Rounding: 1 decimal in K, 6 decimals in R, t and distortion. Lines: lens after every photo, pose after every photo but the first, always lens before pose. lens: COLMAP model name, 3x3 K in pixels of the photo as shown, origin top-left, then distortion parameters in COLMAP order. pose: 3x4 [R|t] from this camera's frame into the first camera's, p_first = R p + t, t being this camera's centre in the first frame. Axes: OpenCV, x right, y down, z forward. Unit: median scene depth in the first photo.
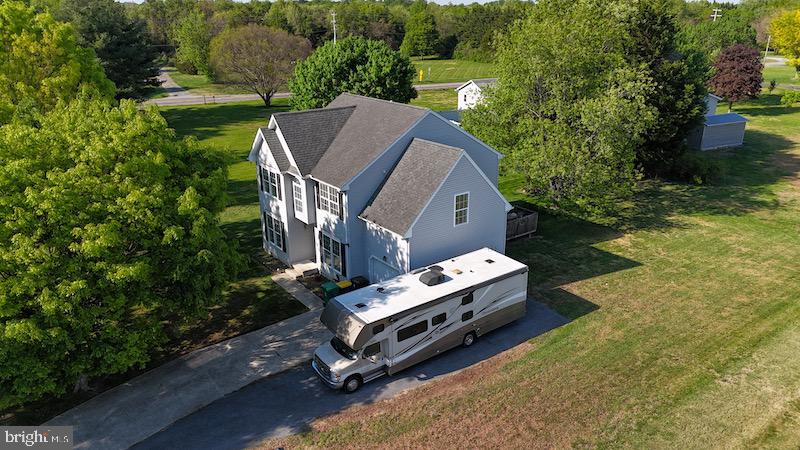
lens RADIAL K [[586.5, 0, 400.6], [0, 586.5, 229.8], [0, 0, 1]] dist [0.095389, -0.110538]
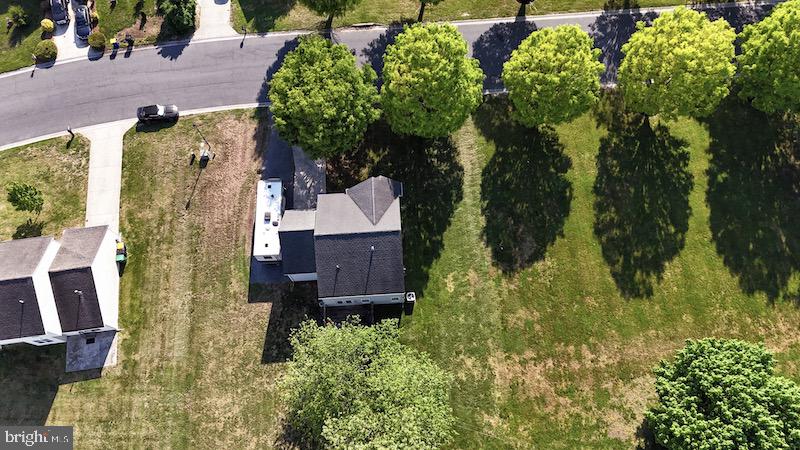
lens RADIAL K [[586.5, 0, 400.6], [0, 586.5, 229.8], [0, 0, 1]] dist [0.095389, -0.110538]
pose [[-0.548798, 0.795905, -0.255646, 0.368141], [-0.259455, 0.128541, 0.957163, -2.104415], [0.794672, 0.591618, 0.135959, 0.967666]]
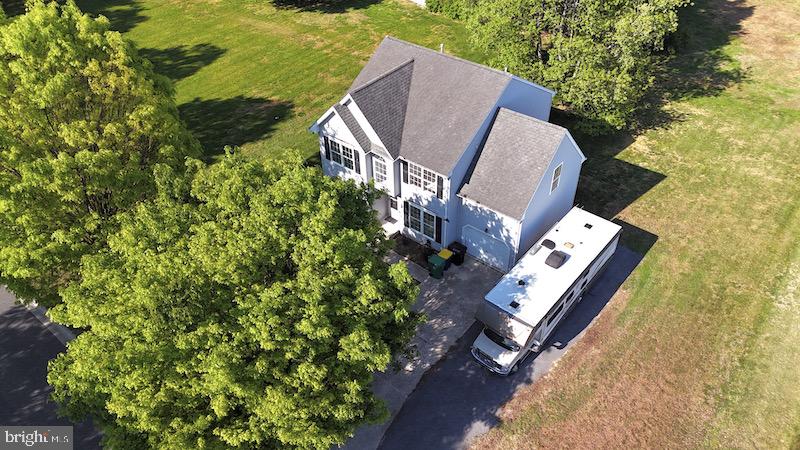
lens RADIAL K [[586.5, 0, 400.6], [0, 586.5, 229.8], [0, 0, 1]] dist [0.095389, -0.110538]
pose [[0.969265, -0.163550, 0.183782, -0.362965], [0.092019, 0.933817, 0.345714, -0.326438], [-0.228160, -0.318177, 0.920166, 0.040723]]
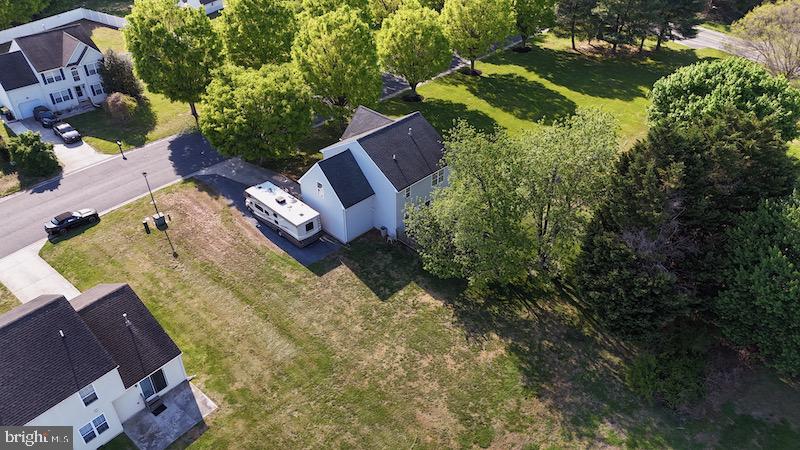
lens RADIAL K [[586.5, 0, 400.6], [0, 586.5, 229.8], [0, 0, 1]] dist [0.095389, -0.110538]
pose [[0.153740, 0.593427, -0.790069, 1.663854], [-0.342515, 0.782006, 0.520721, -0.974792], [0.926848, 0.190555, 0.323483, 0.608583]]
